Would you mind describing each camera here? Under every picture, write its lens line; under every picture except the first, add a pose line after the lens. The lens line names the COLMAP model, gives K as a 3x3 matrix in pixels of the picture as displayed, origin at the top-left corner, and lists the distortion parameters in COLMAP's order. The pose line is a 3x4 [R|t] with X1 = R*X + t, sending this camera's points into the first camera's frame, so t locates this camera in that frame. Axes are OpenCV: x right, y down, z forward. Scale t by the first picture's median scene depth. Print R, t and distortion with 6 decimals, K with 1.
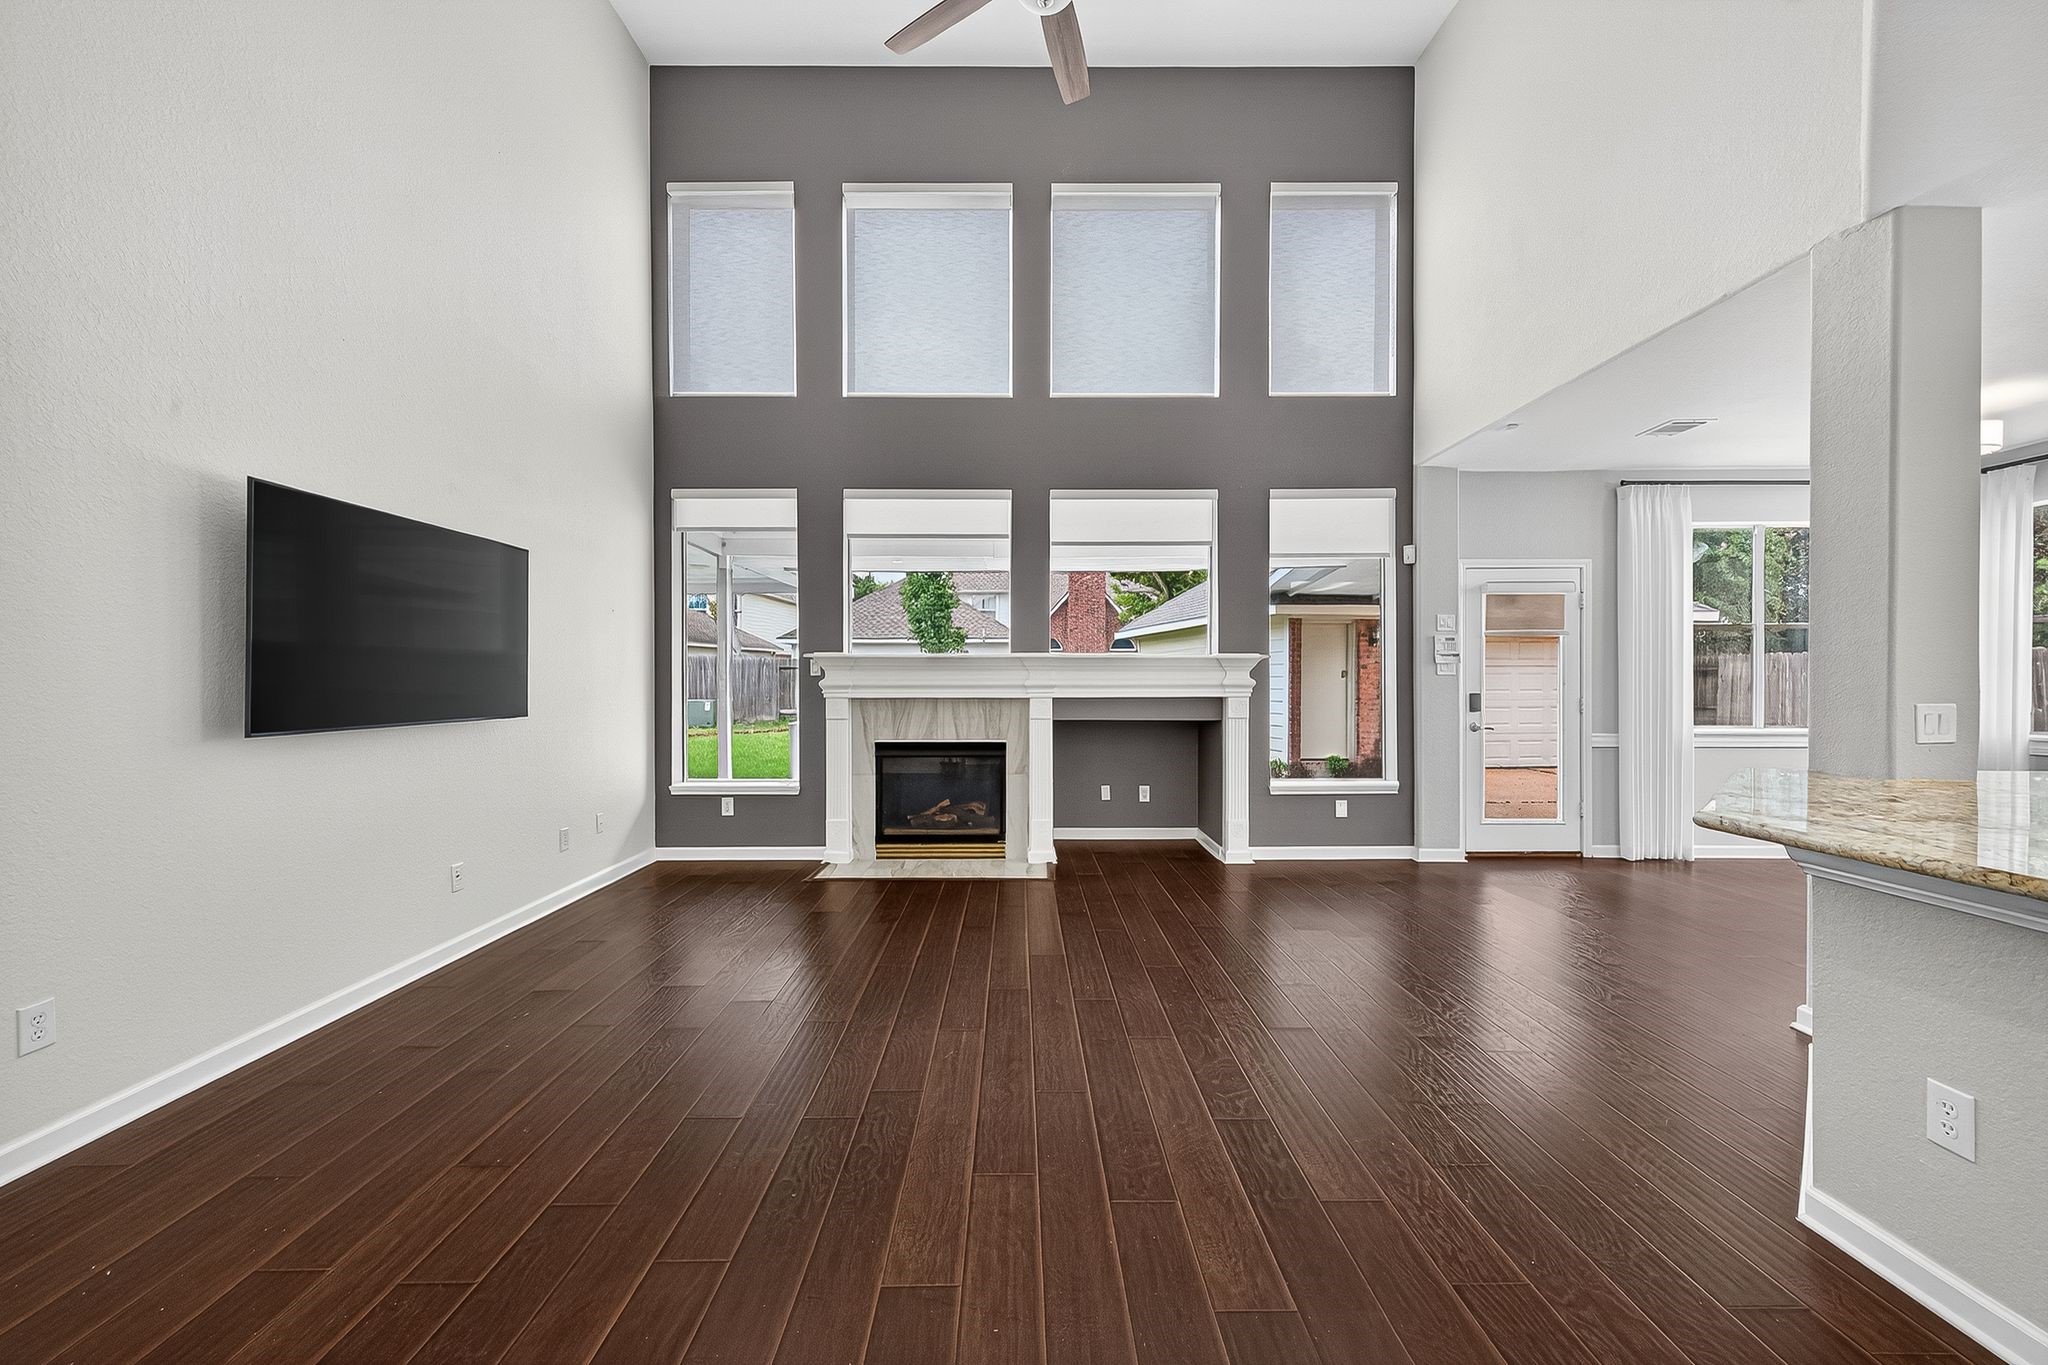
lens RADIAL K [[813.5, 0, 1018.2], [0, 813.5, 685.3], [0, 0, 1]] dist [0.002839, 0.000285]
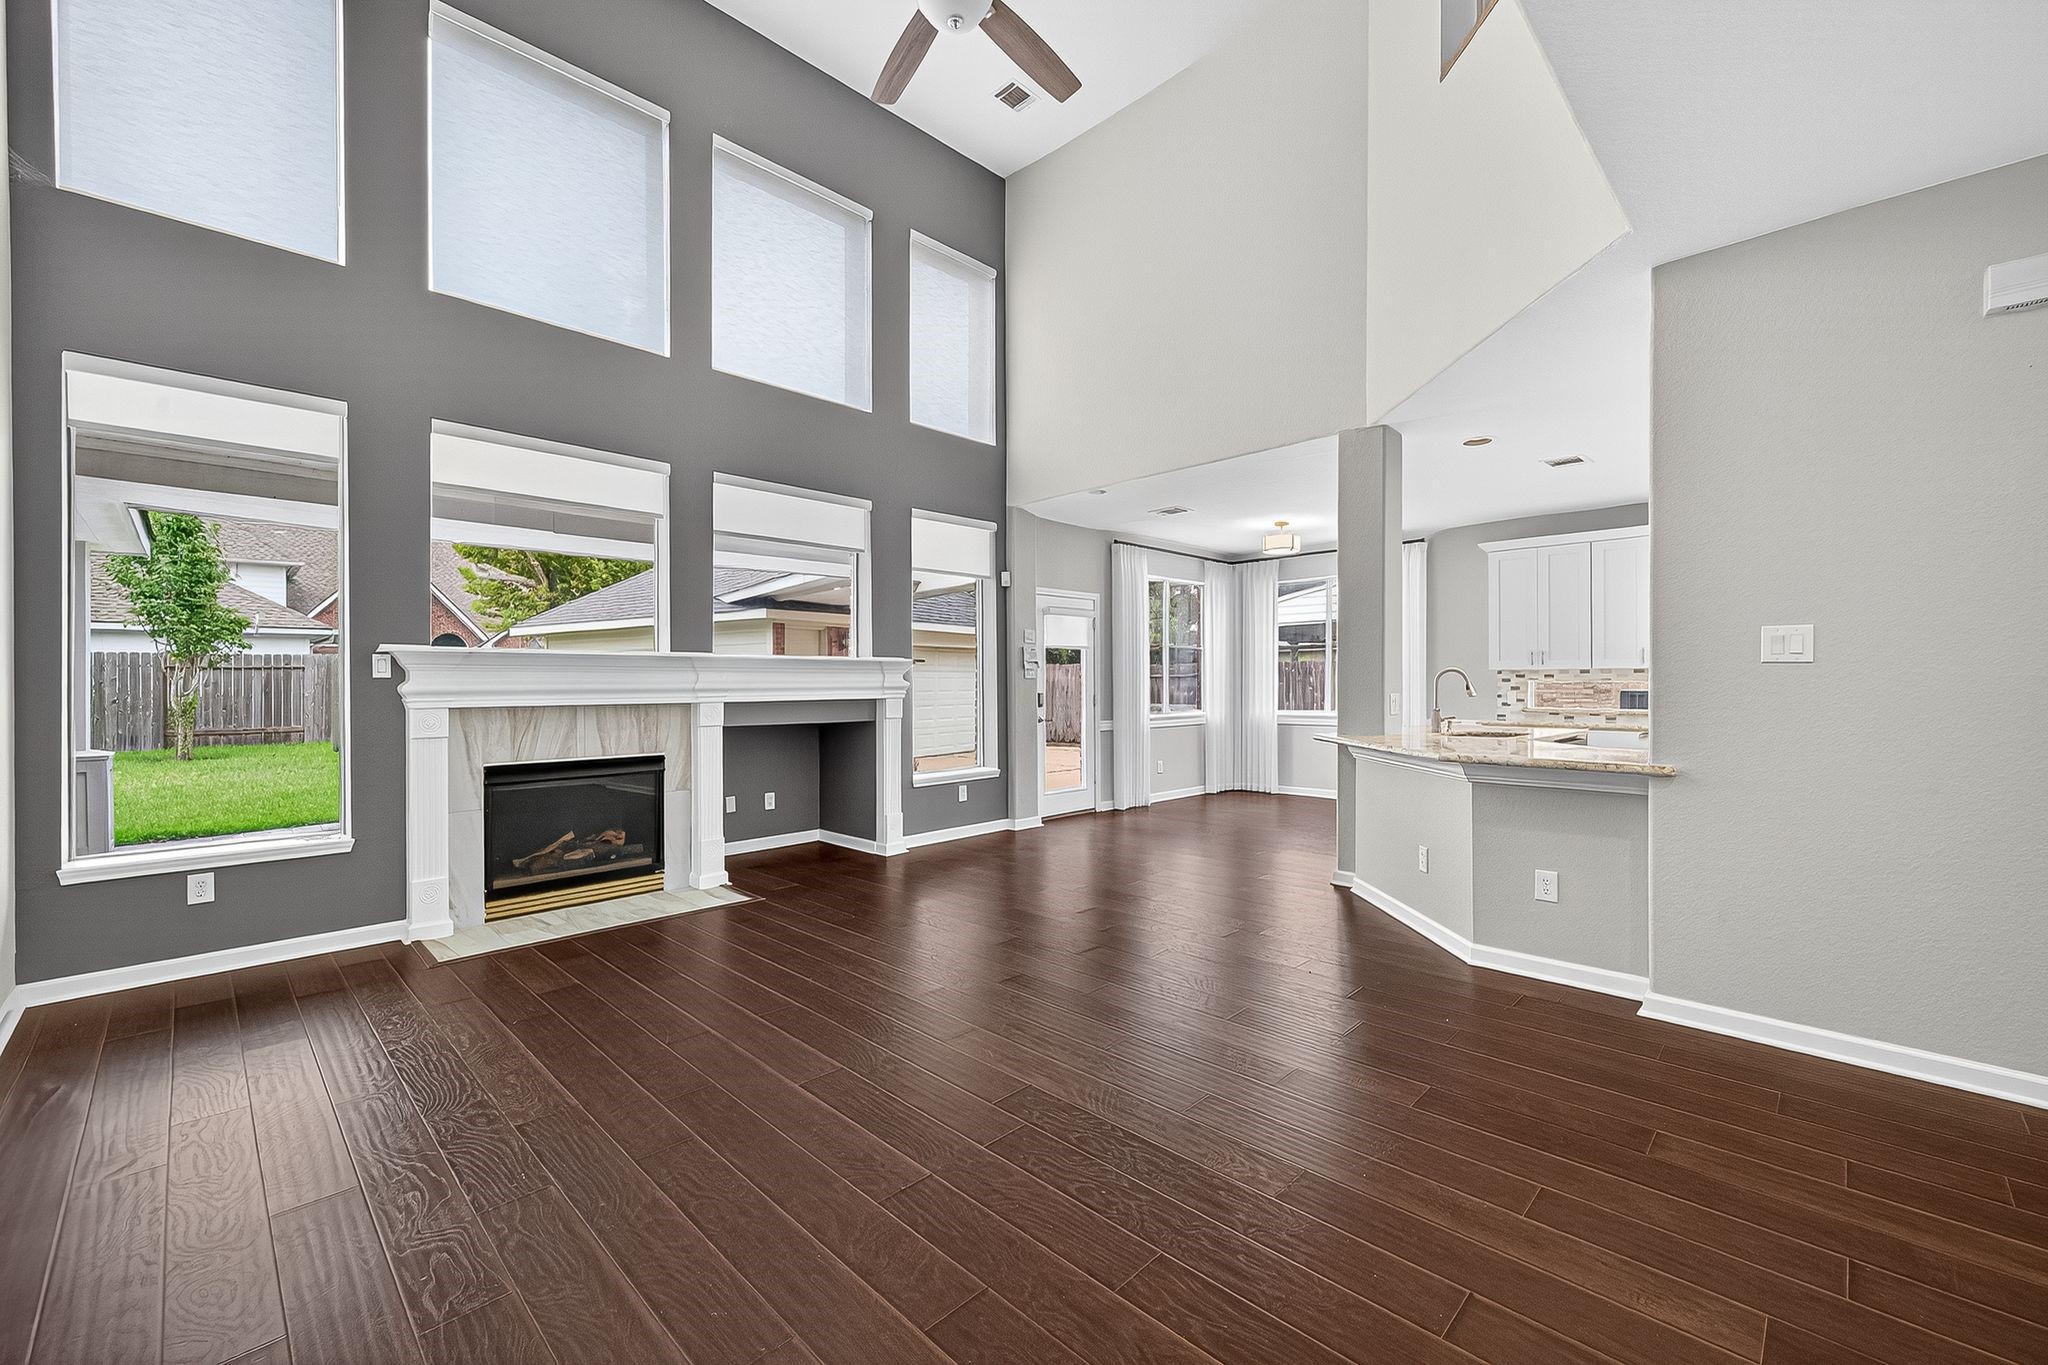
lens RADIAL K [[813.5, 0, 1018.2], [0, 813.5, 685.3], [0, 0, 1]] dist [0.002839, 0.000285]
pose [[0.709118, -0.004176, 0.705078, -0.356977], [0.007748, 0.999968, -0.001869, 0.000554], [-0.705047, 0.006788, 0.709128, 0.123721]]
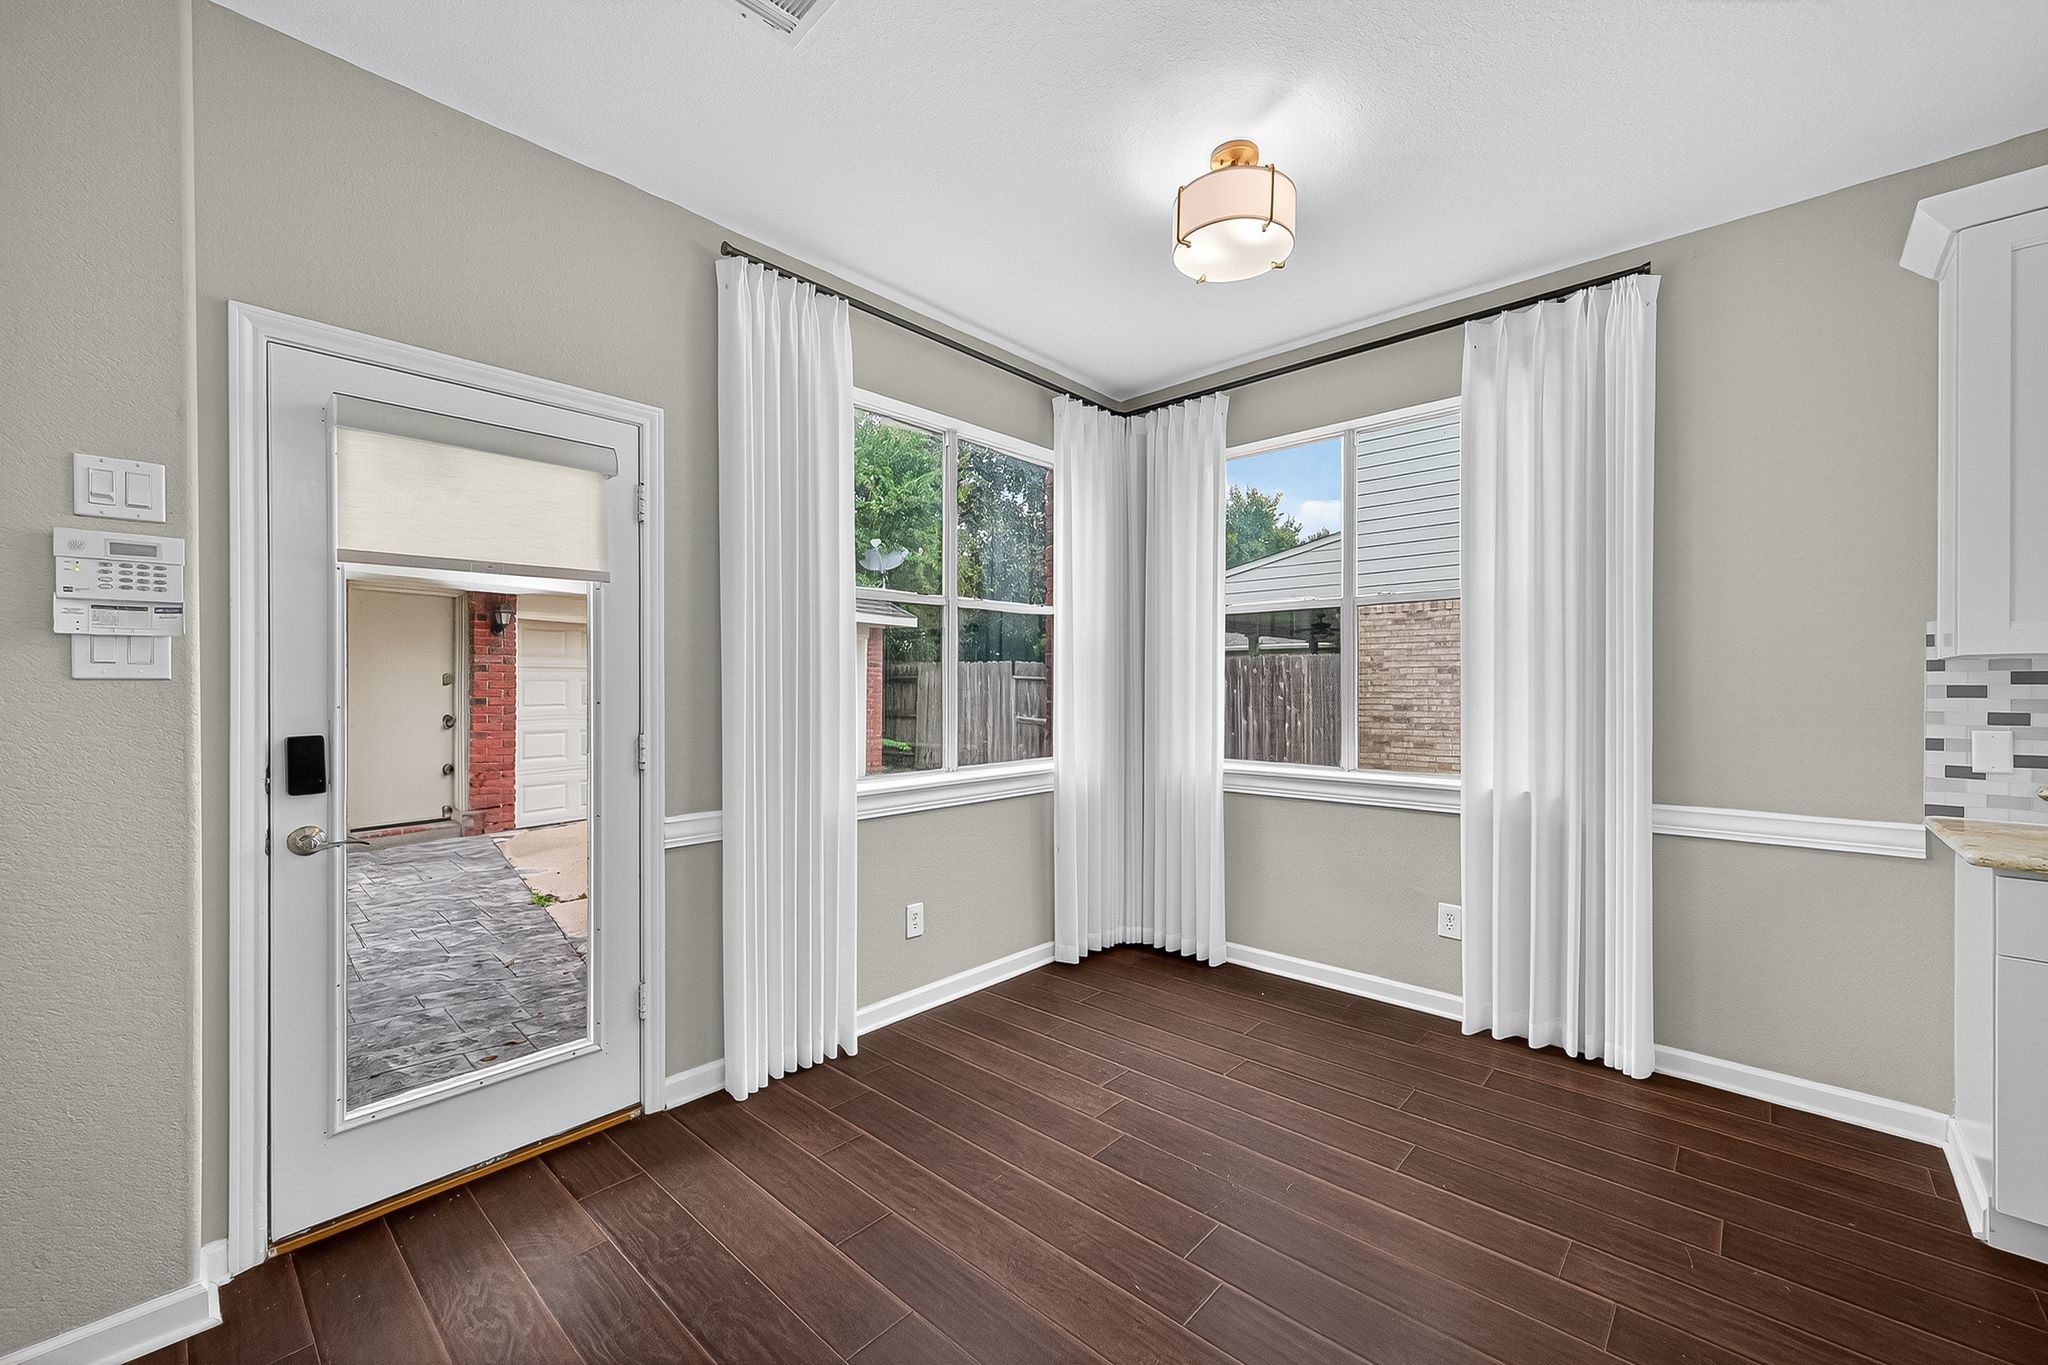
lens RADIAL K [[813.5, 0, 1018.2], [0, 813.5, 685.3], [0, 0, 1]] dist [0.002839, 0.000285]
pose [[0.678943, 0.001601, 0.734189, 0.501826], [0.005017, 0.999964, -0.006820, -0.006572], [-0.734174, 0.008314, 0.678911, 0.556661]]
